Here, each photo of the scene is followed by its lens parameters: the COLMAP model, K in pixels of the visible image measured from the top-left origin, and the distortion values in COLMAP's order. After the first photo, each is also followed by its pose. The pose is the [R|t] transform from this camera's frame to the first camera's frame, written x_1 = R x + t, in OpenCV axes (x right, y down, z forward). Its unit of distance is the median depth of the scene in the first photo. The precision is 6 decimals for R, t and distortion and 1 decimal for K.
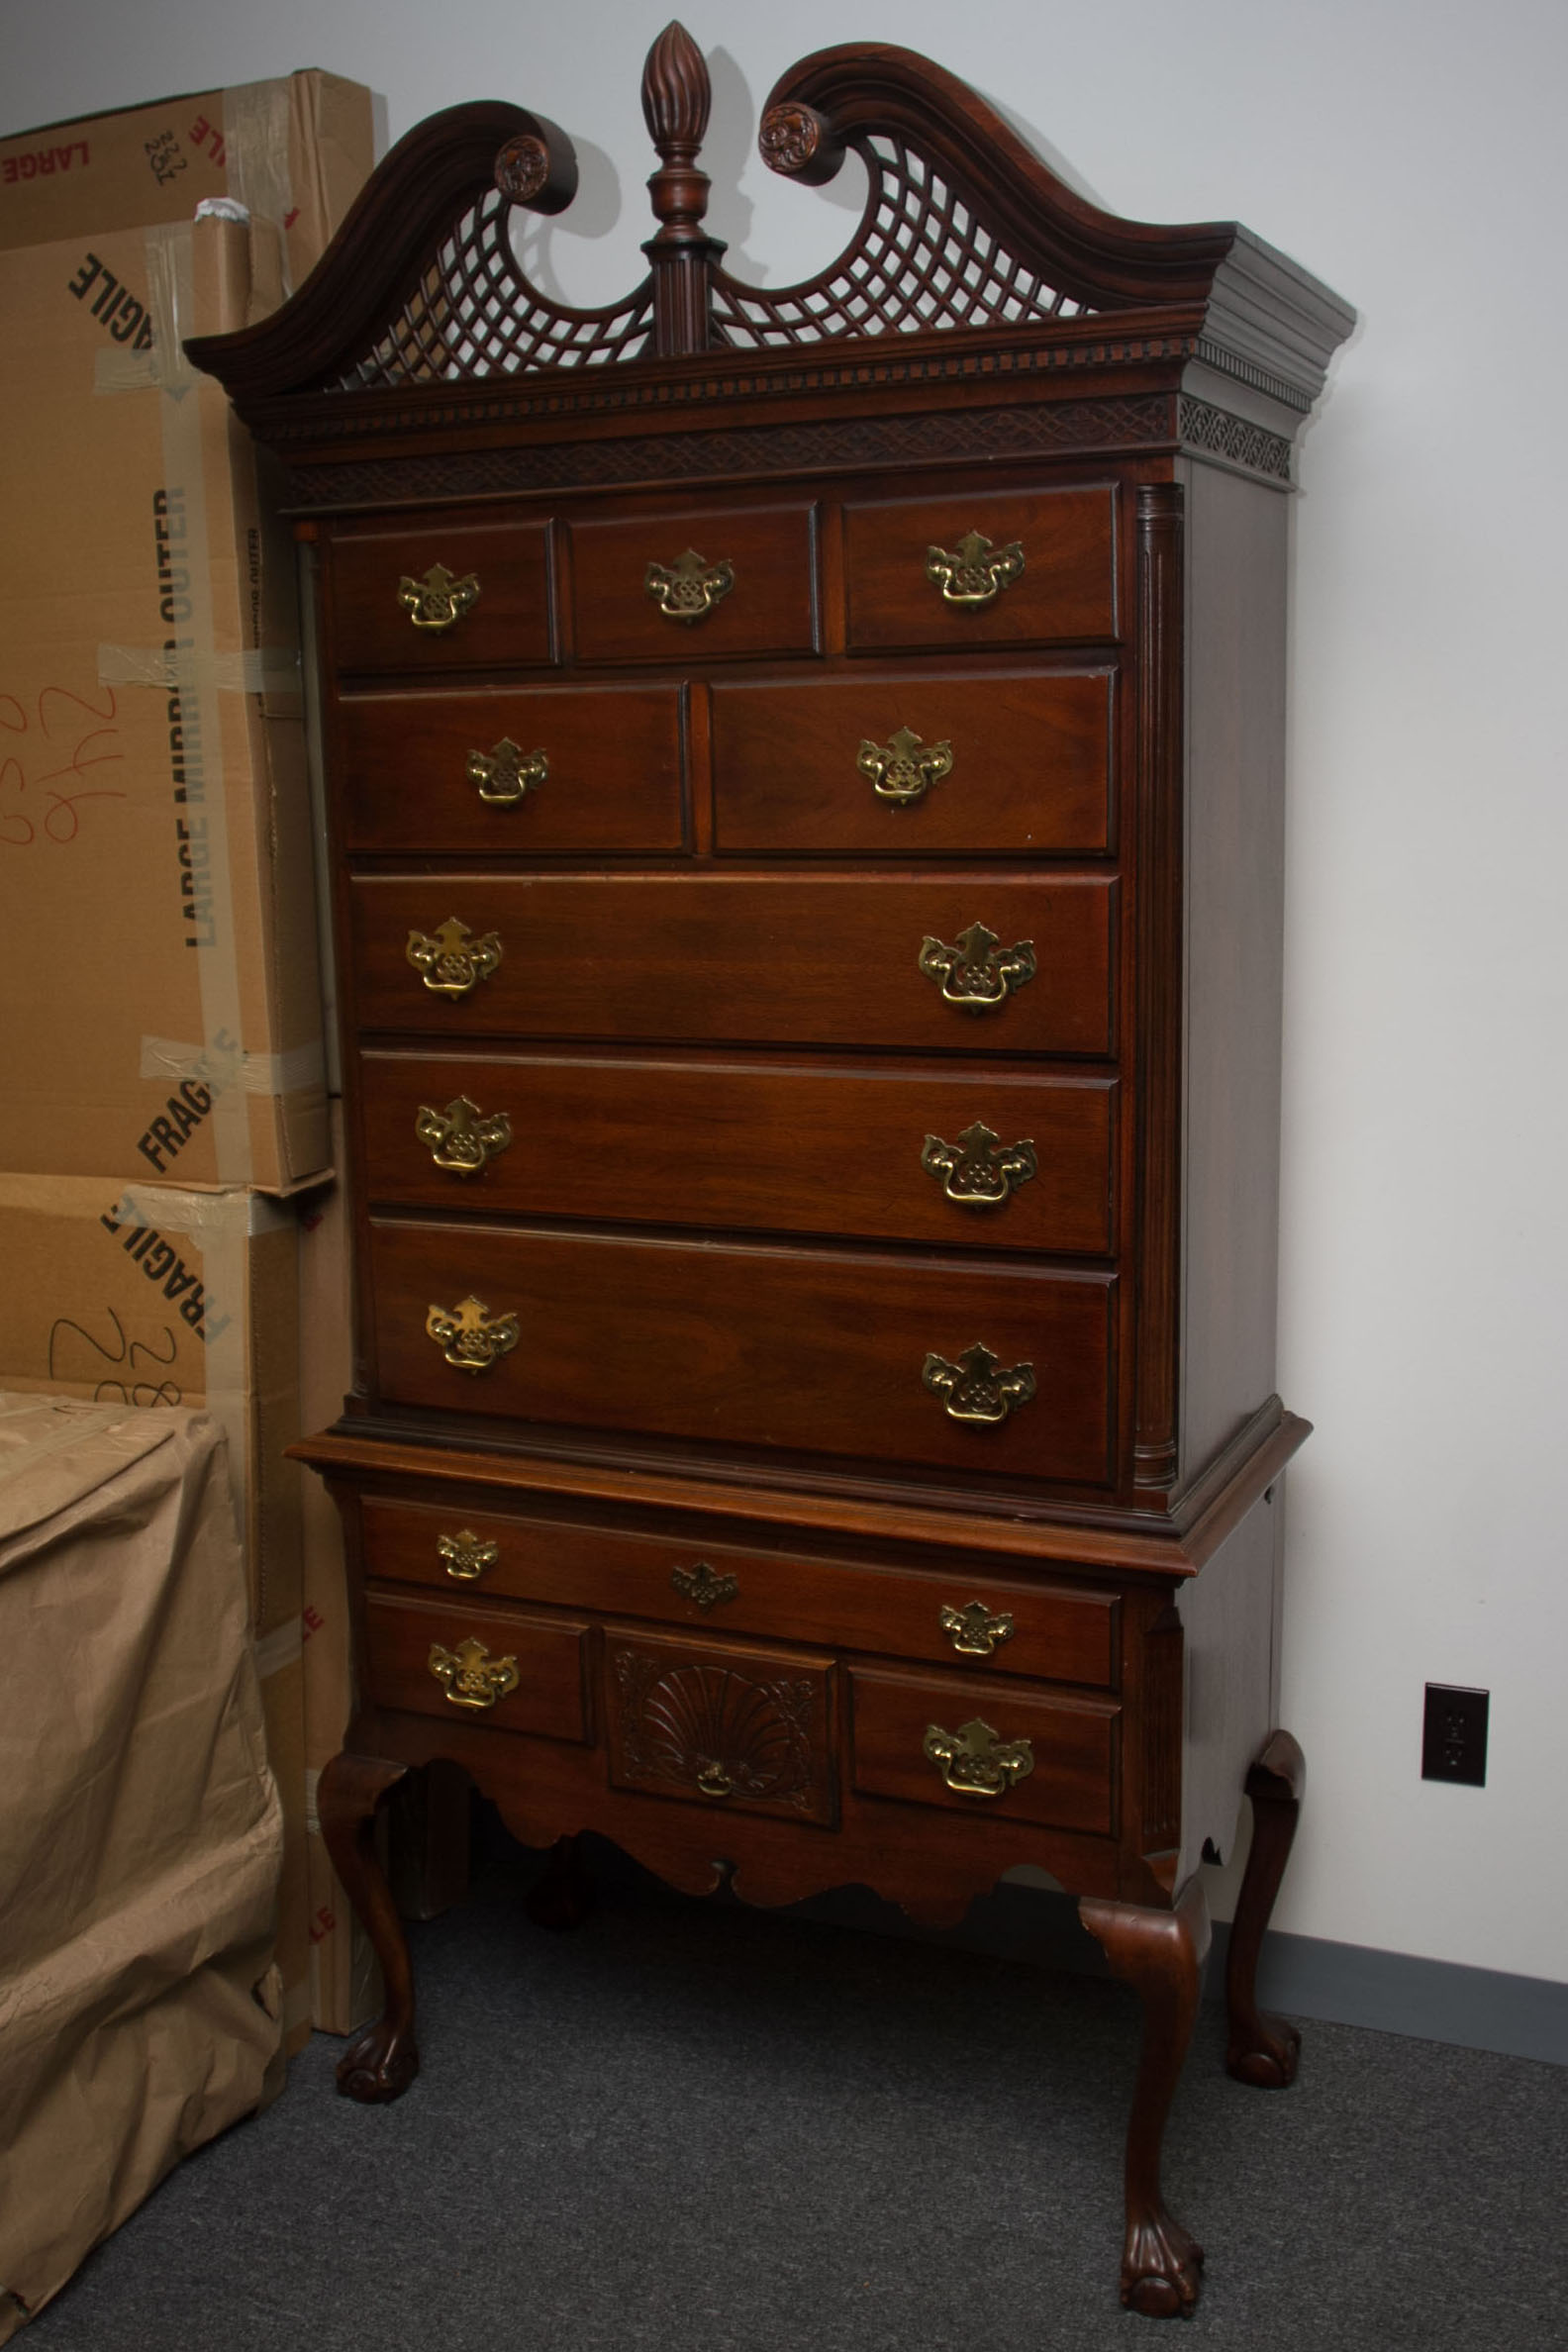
lens RADIAL K [[2290.2, 0, 795.2], [0, 2290.2, 1186.1], [0, 0, 1]] dist [-0.036281, 0.000000]
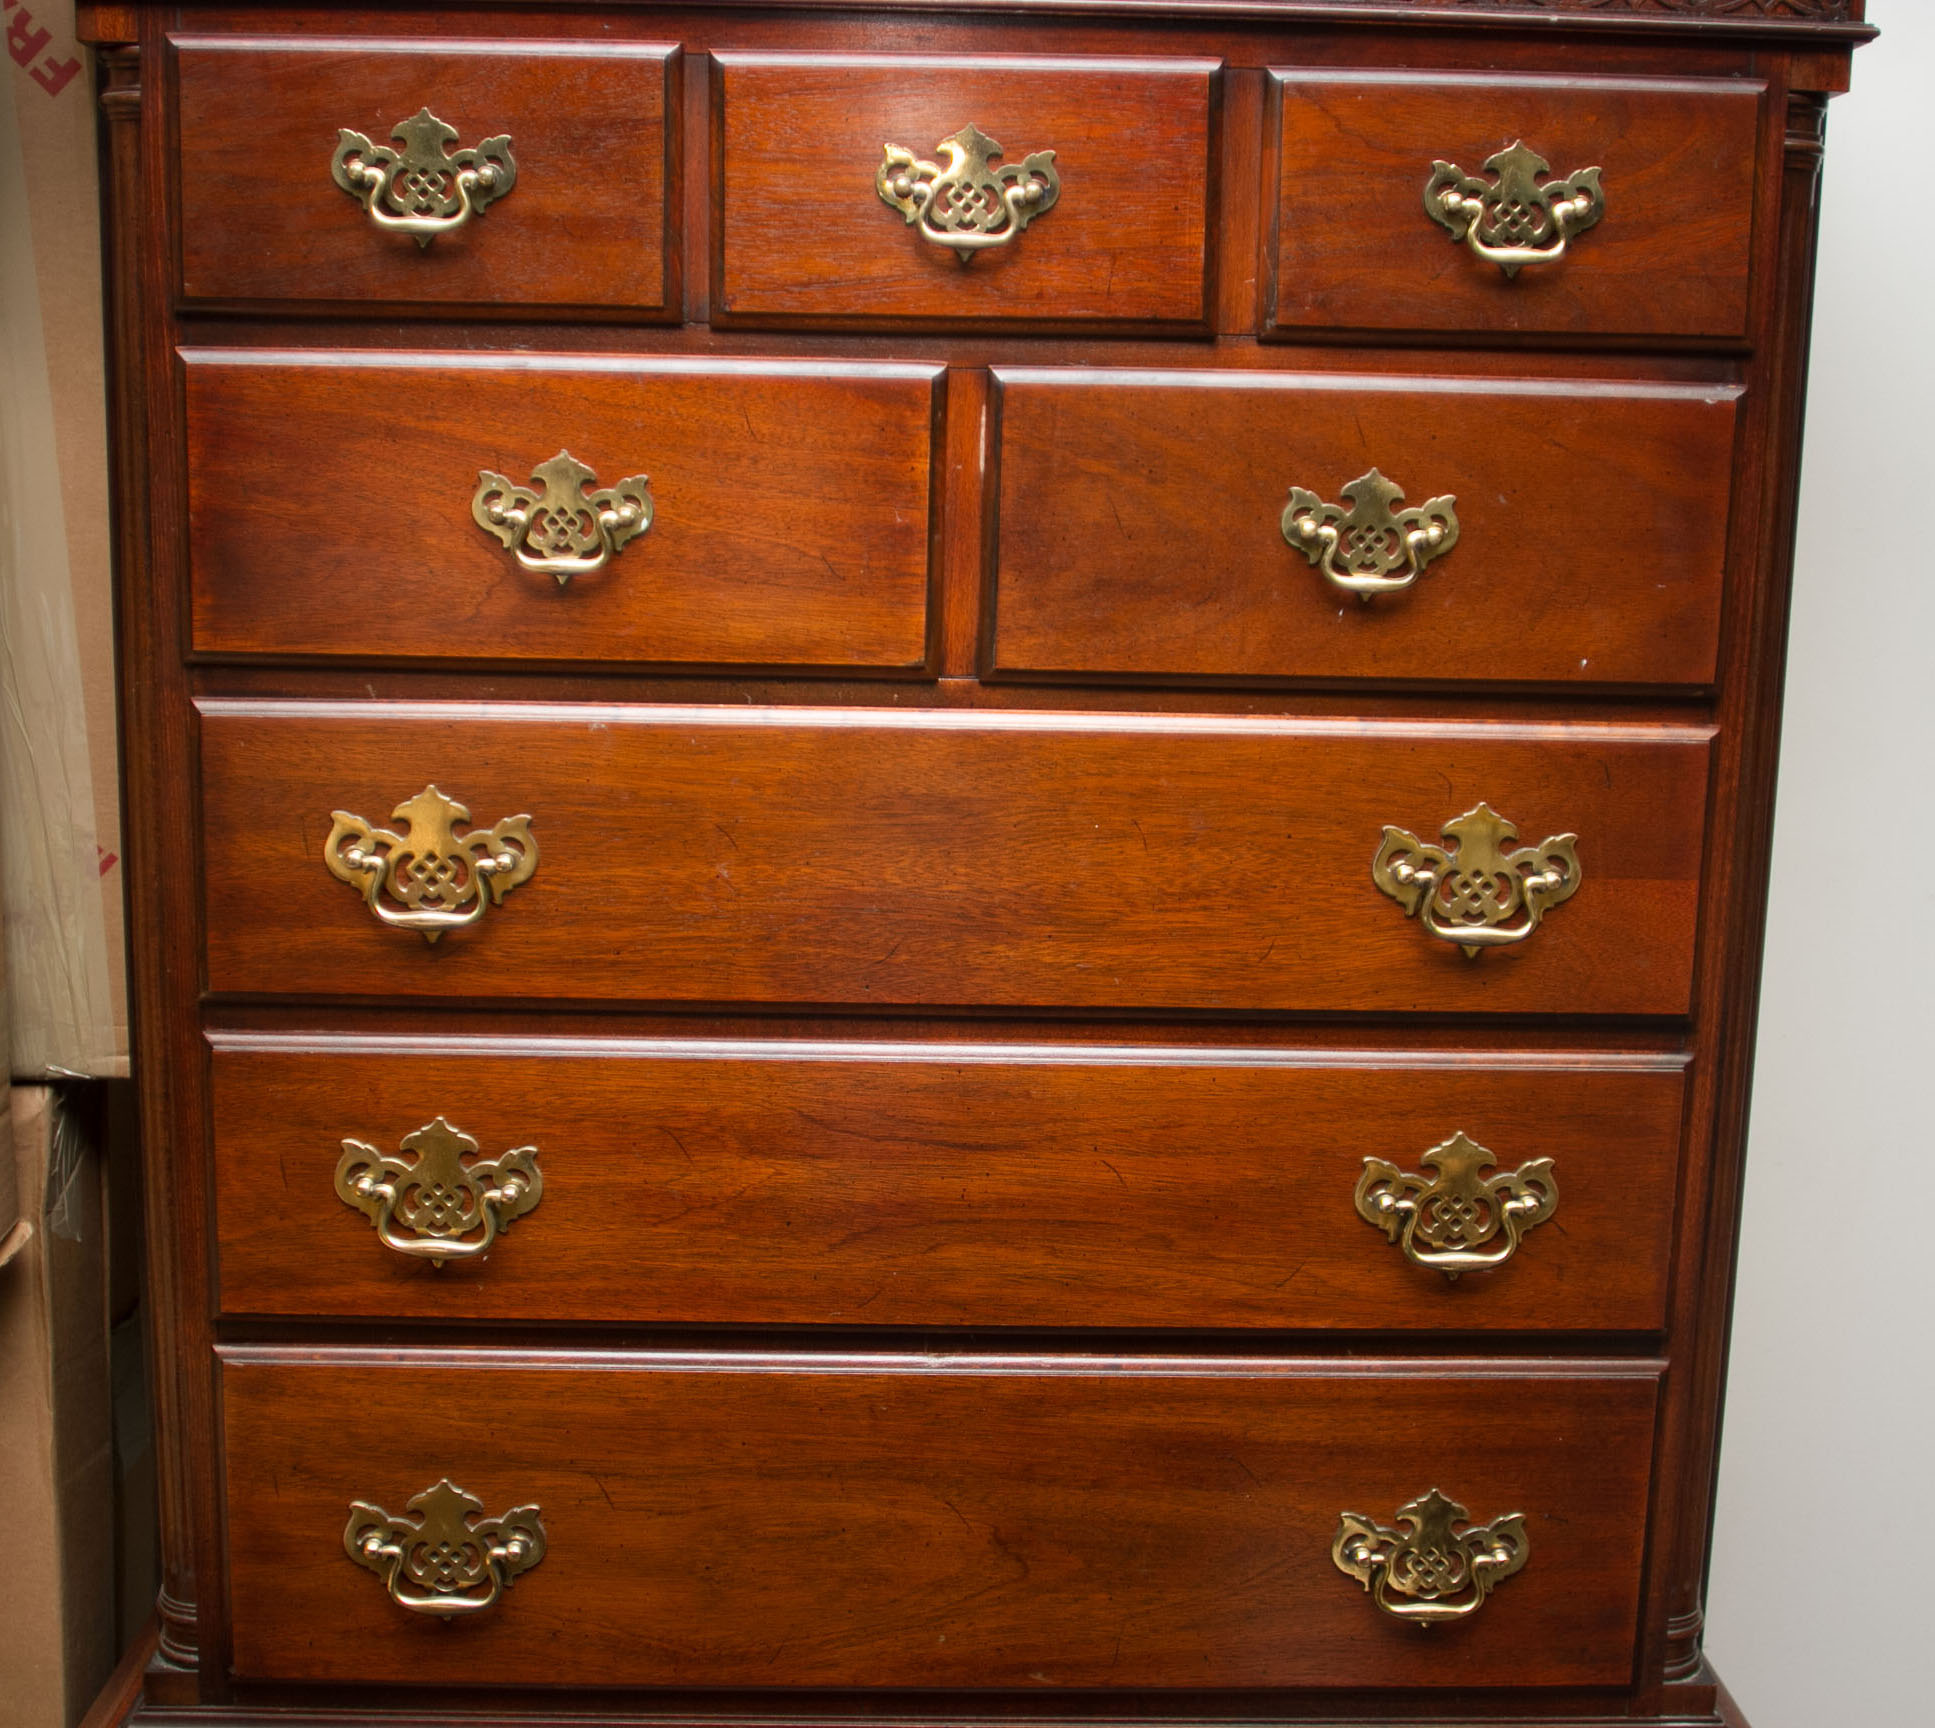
lens RADIAL K [[2568.3, 0, 973.8], [0, 2568.3, 851.4], [0, 0, 1]] dist [-0.068935, 0.000000]
pose [[0.901124, -0.038482, 0.431850, -0.290249], [0.041420, 0.999138, 0.002603, -0.098573], [-0.431578, 0.015542, 0.901942, 0.414931]]
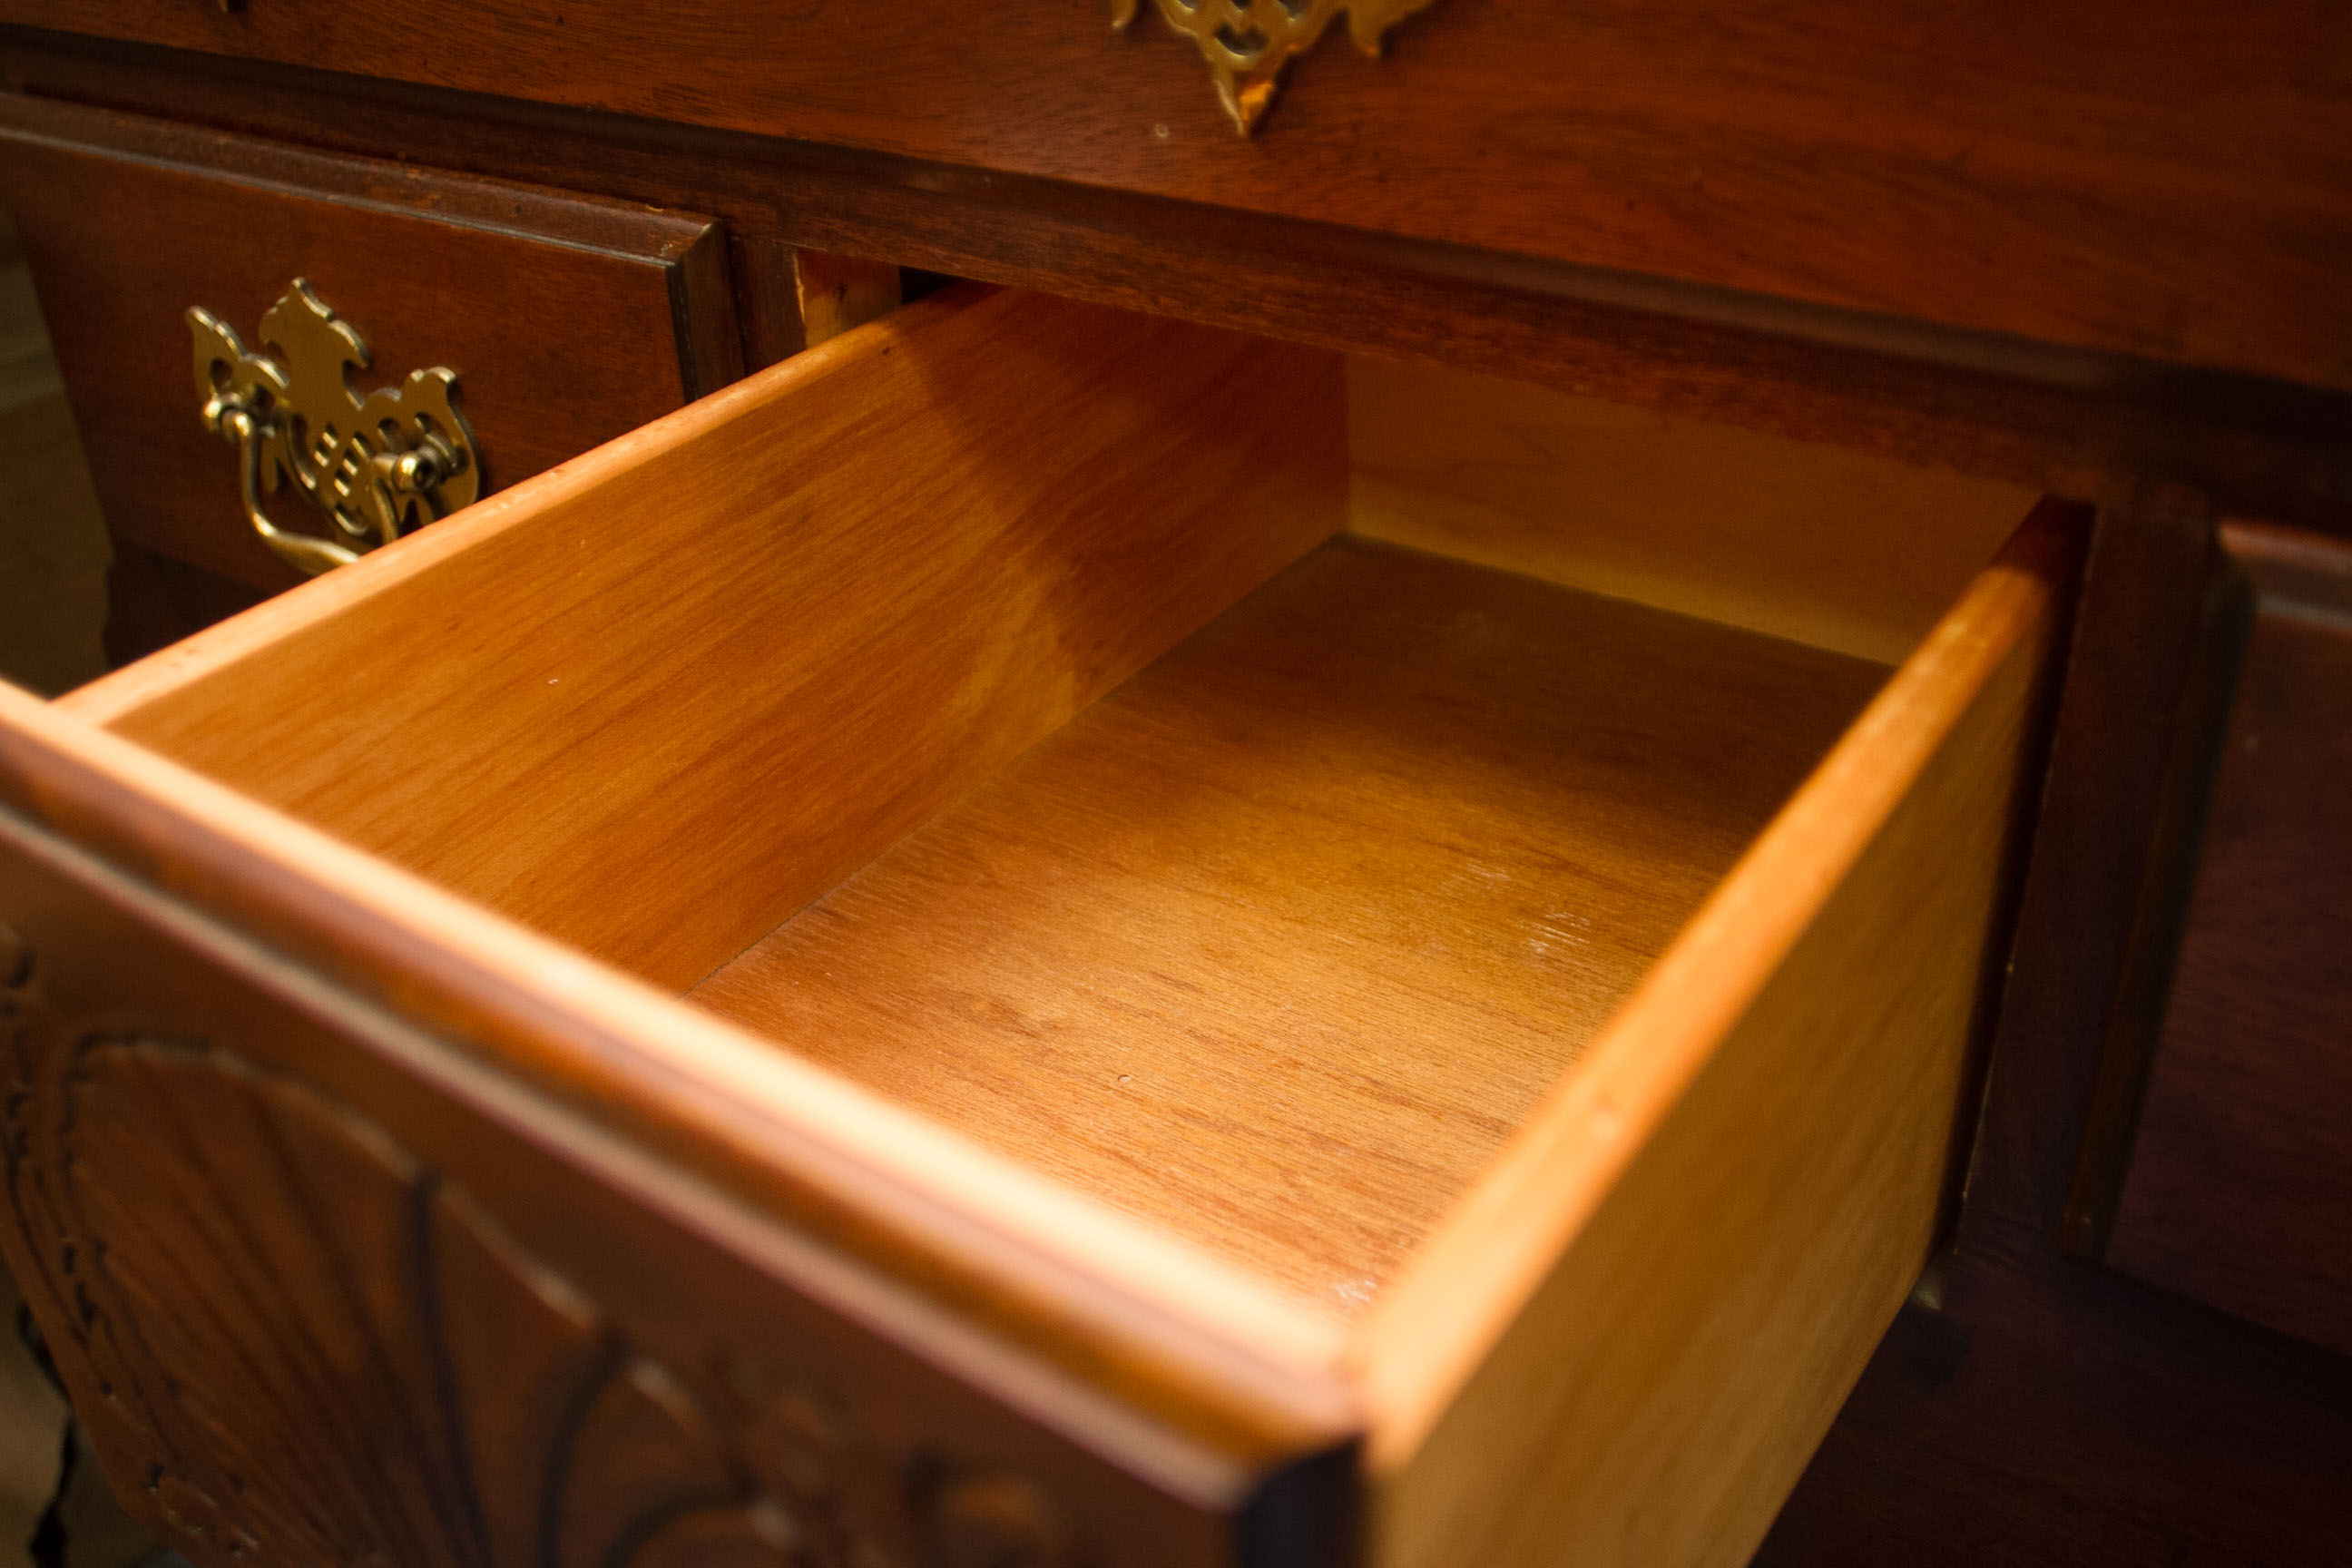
lens RADIAL K [[2200.3, 0, 1178.6], [0, 2200.3, 773.2], [0, 0, 1]] dist [-0.045796, 0.000000]
pose [[0.981756, 0.082497, -0.171318, -0.014230], [-0.018039, 0.937325, 0.347990, 0.175618], [0.189289, -0.338551, 0.921712, 0.844325]]
